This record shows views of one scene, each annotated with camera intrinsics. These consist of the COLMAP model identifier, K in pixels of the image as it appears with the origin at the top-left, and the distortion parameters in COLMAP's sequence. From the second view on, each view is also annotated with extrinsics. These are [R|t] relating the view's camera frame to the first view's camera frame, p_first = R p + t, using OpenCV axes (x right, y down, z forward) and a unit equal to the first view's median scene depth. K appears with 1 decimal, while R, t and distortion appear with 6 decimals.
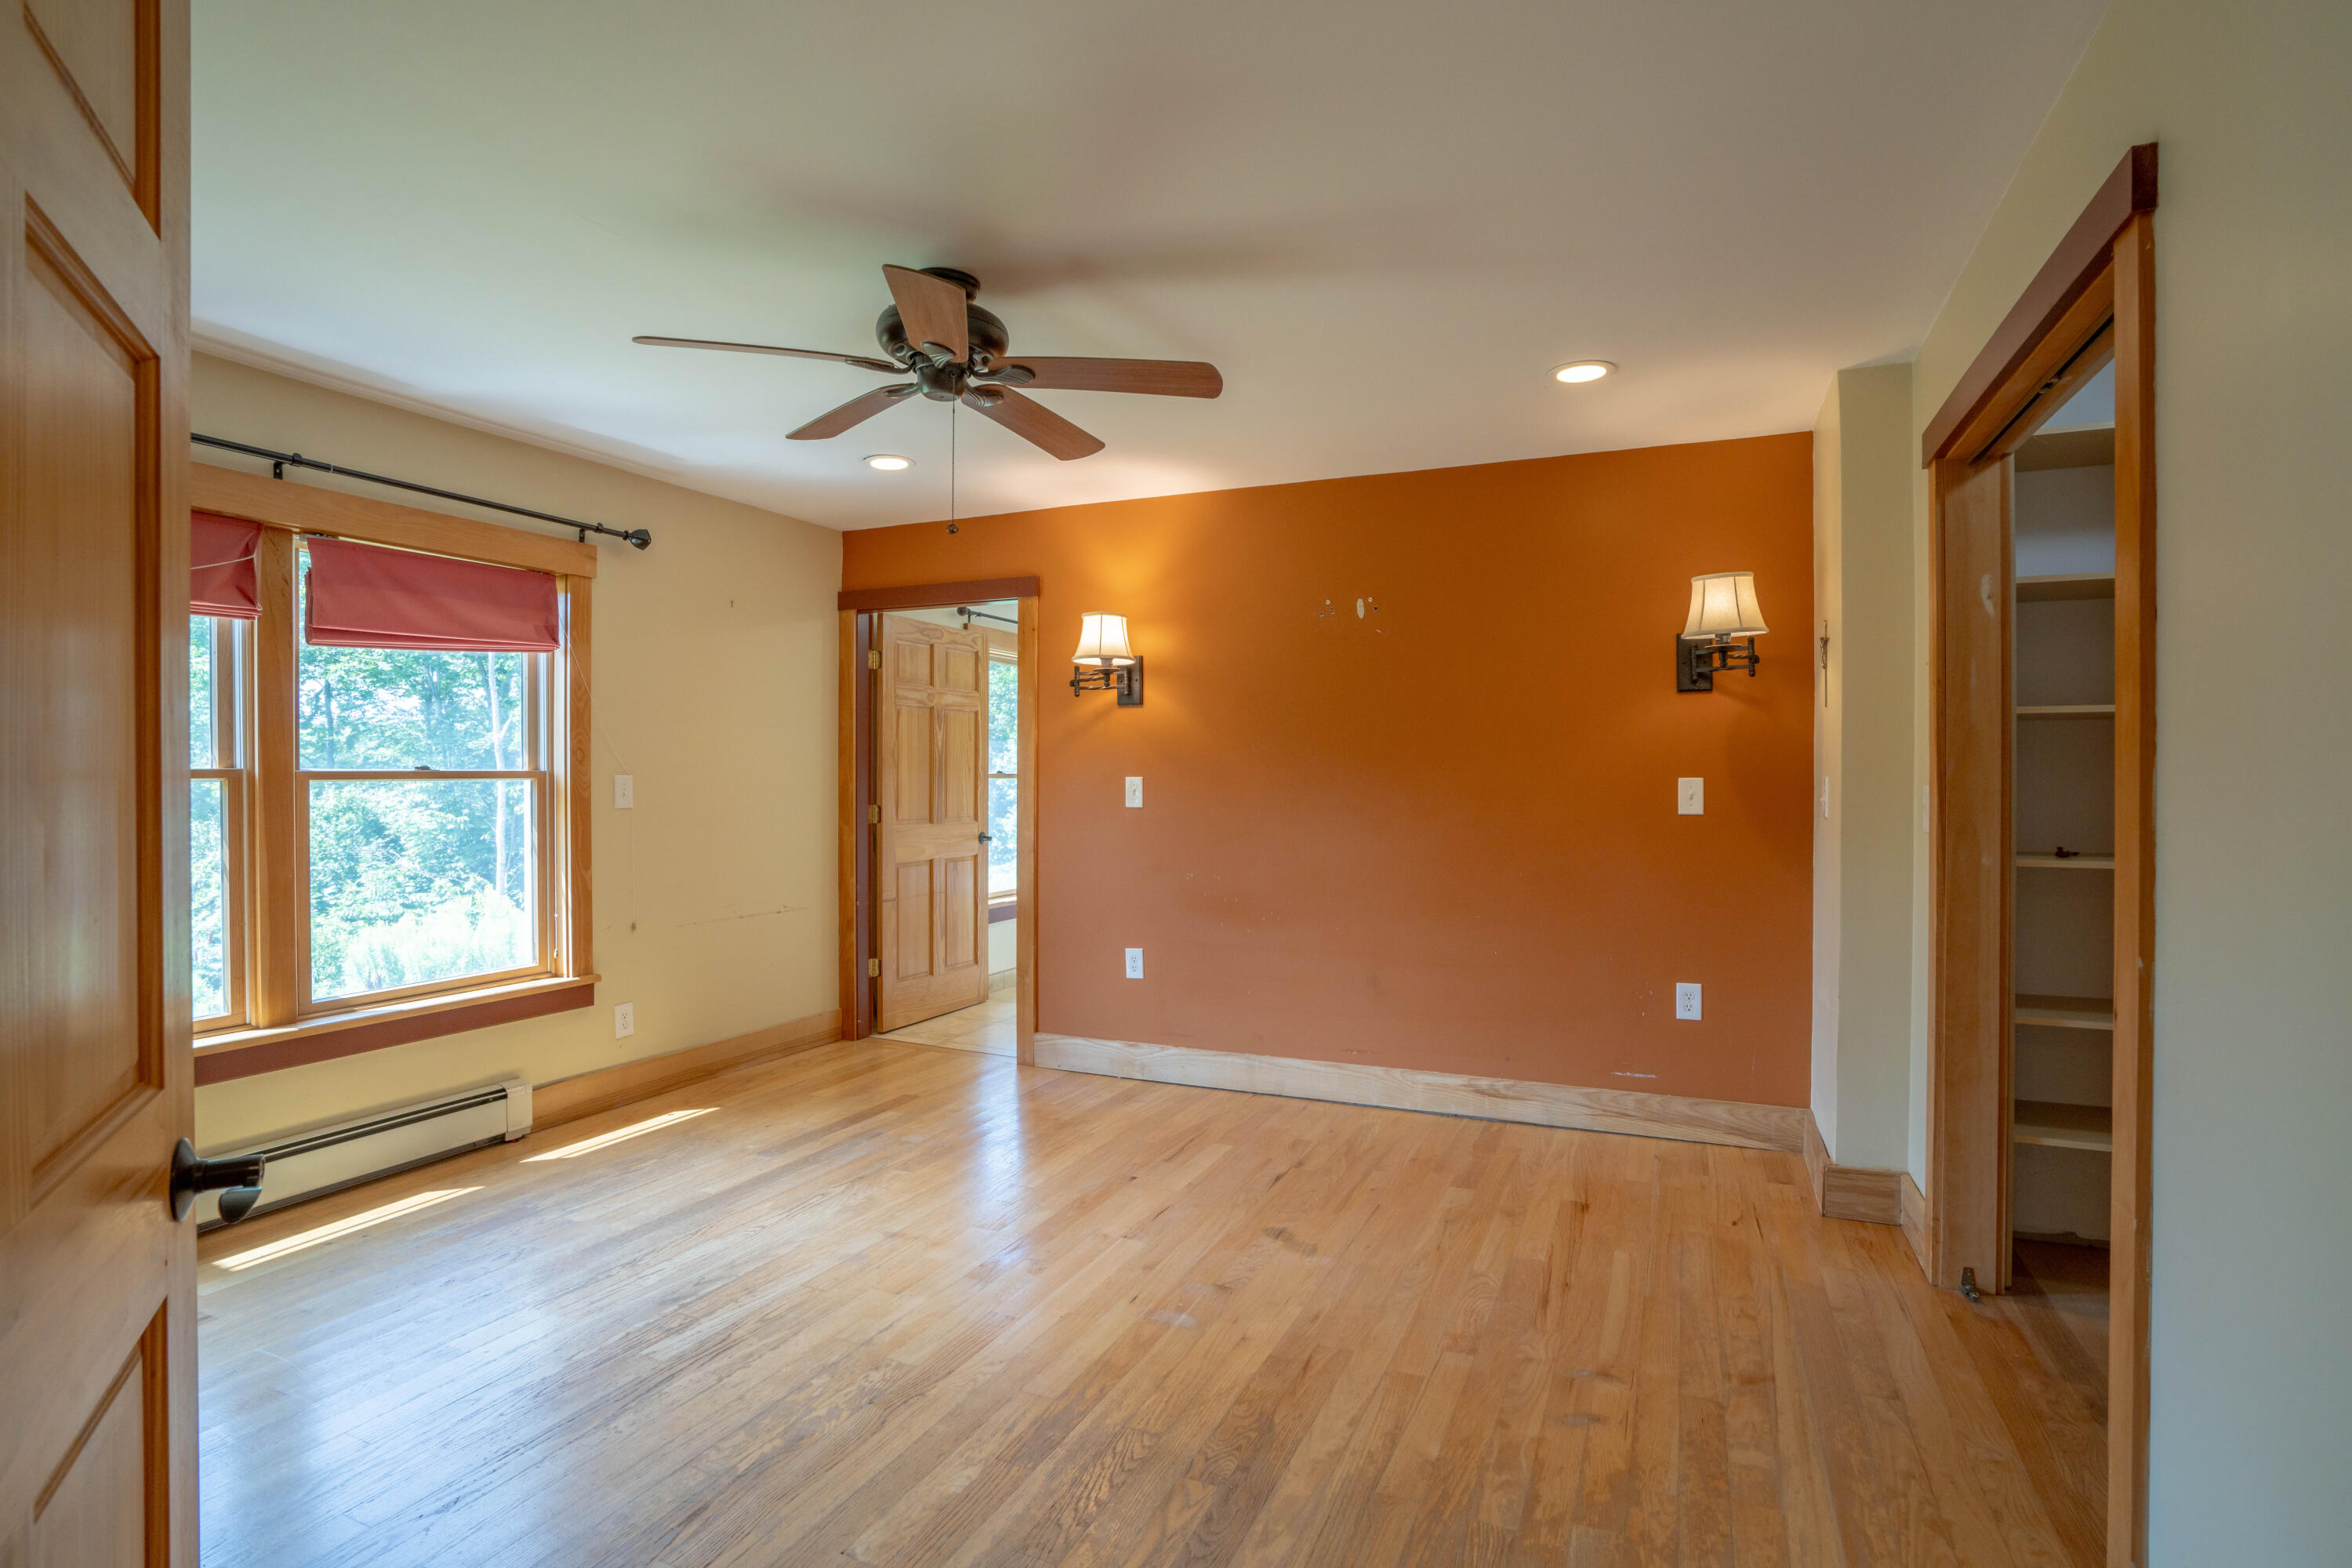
lens RADIAL K [[1169.3, 0, 1179.0], [0, 1169.3, 781.7], [0, 0, 1]] dist [-0.052592, 0.022452]
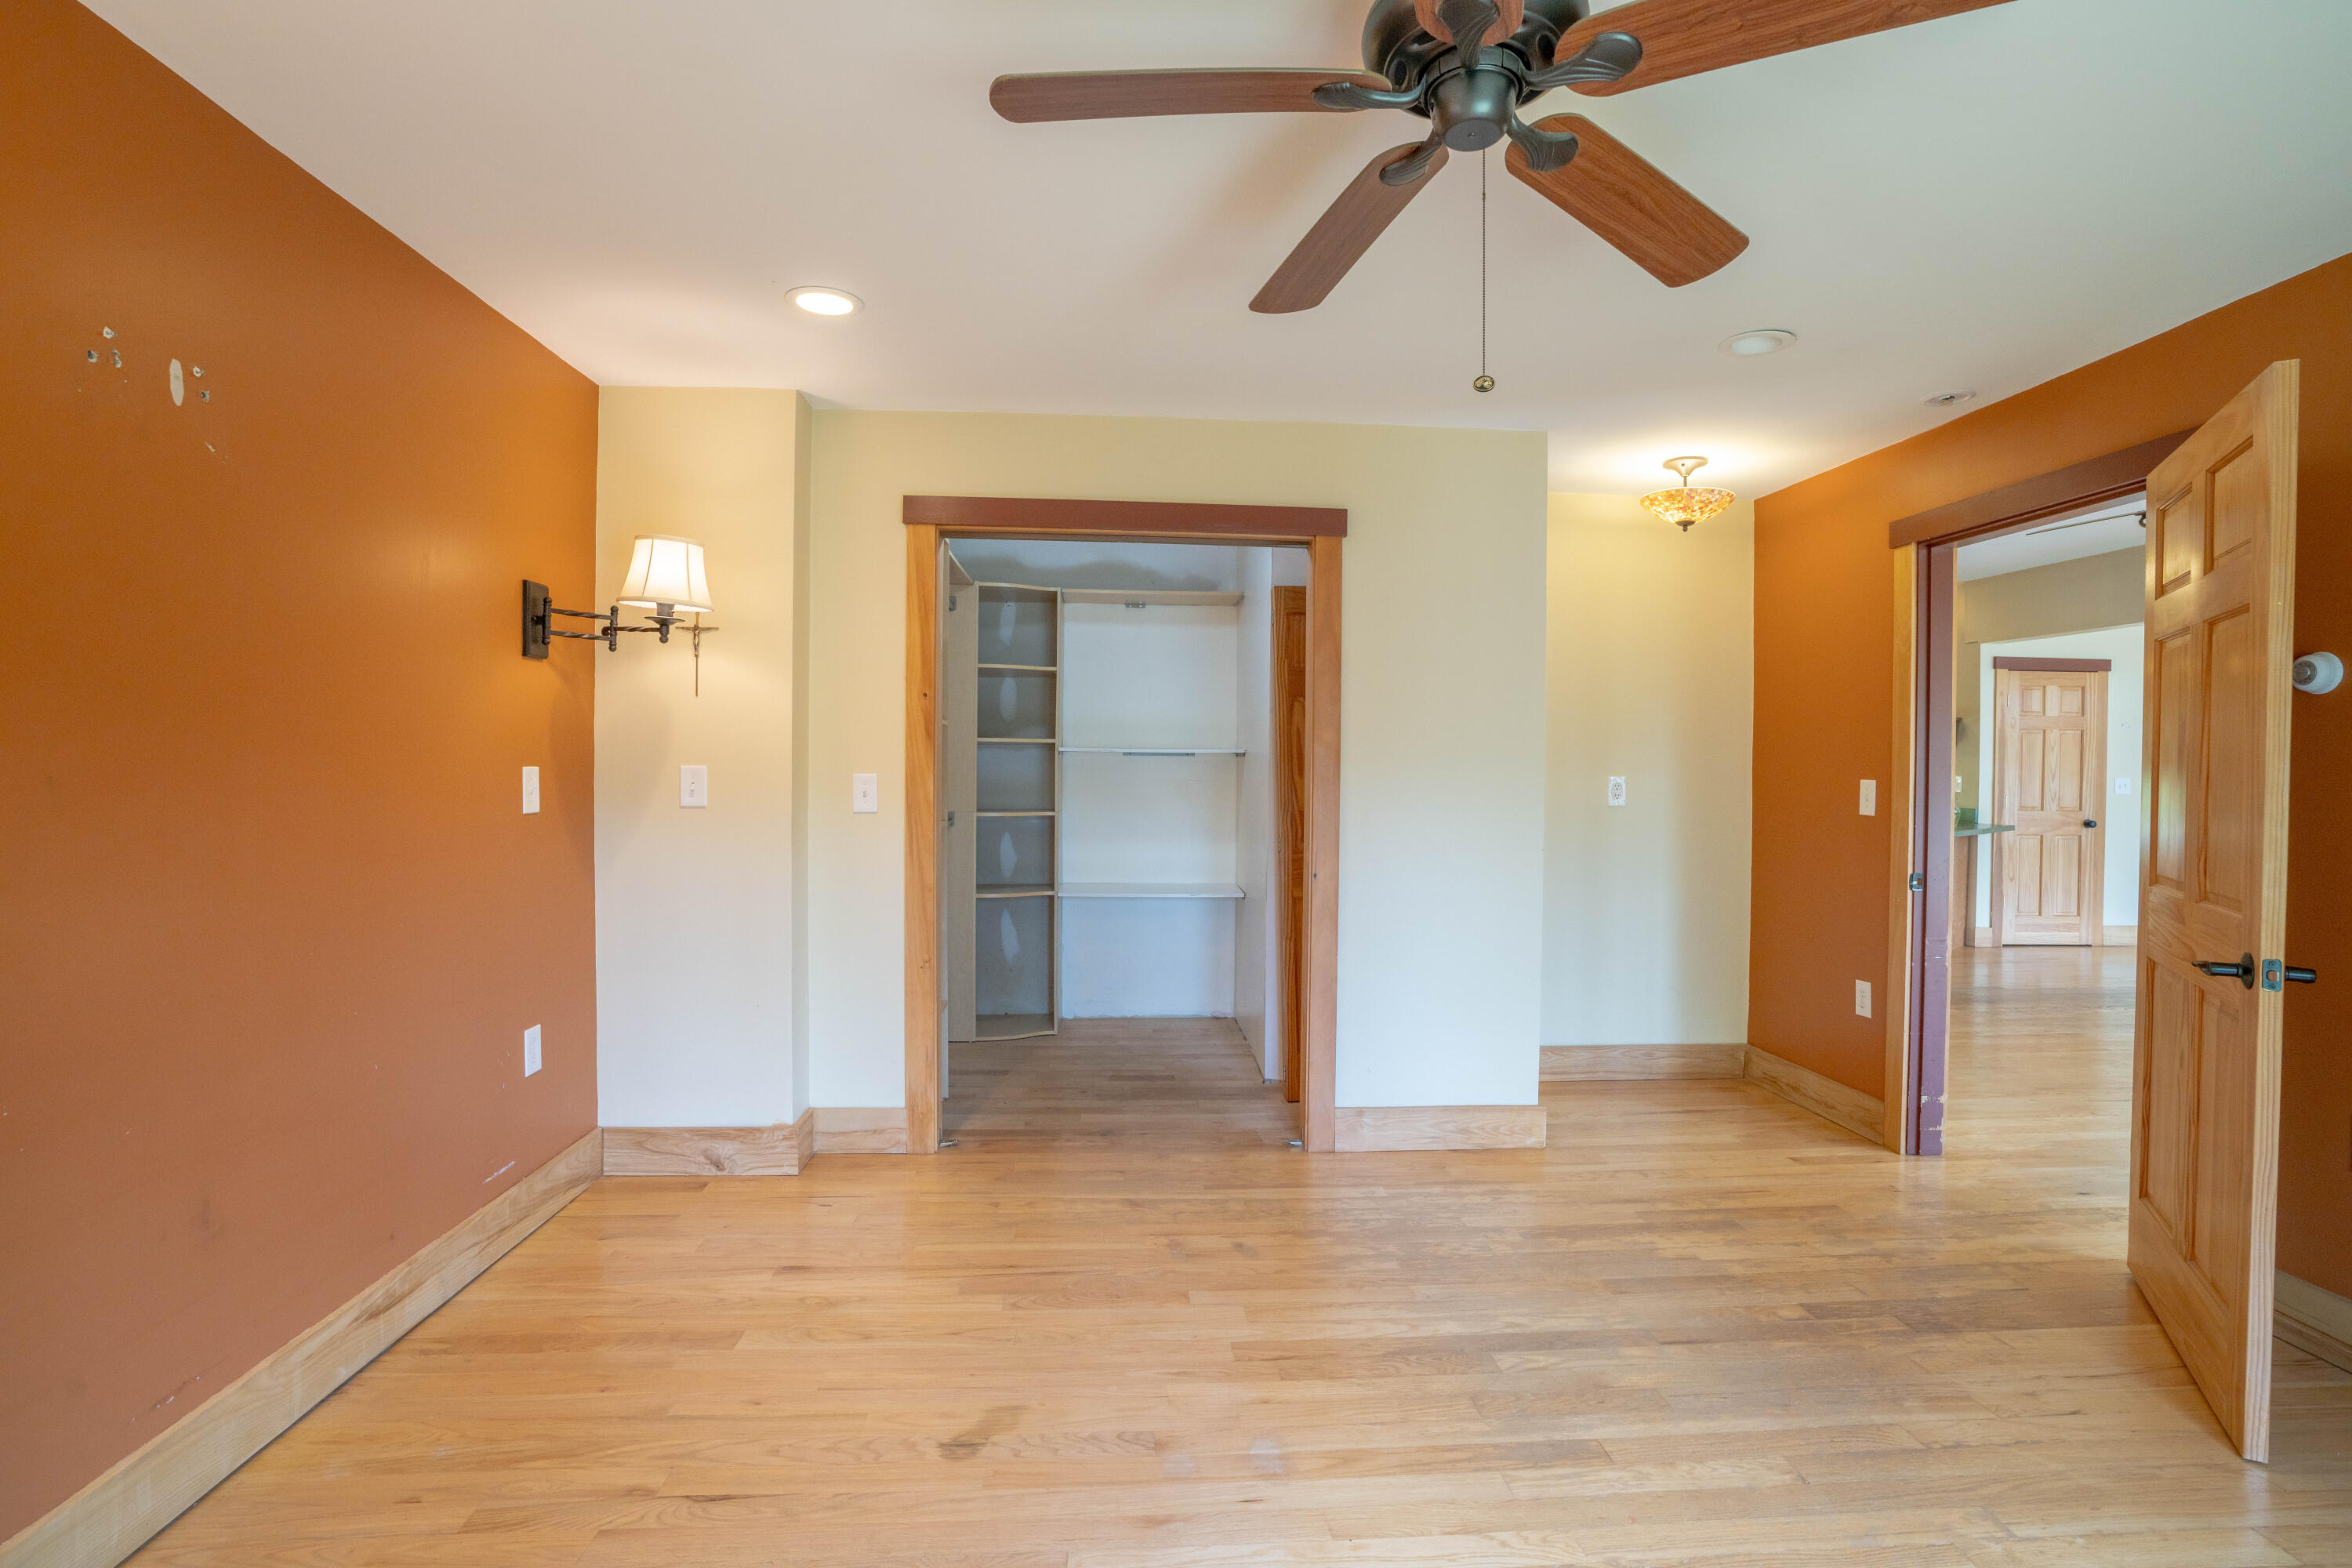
lens RADIAL K [[1169.3, 0, 1186.4], [0, 1169.3, 782.7], [0, 0, 1]] dist [-0.052592, 0.022452]
pose [[-0.491641, -0.019456, 0.870581, -0.621424], [-0.005934, 0.999802, 0.018992, -0.013327], [-0.870778, 0.004172, -0.491659, 1.356222]]
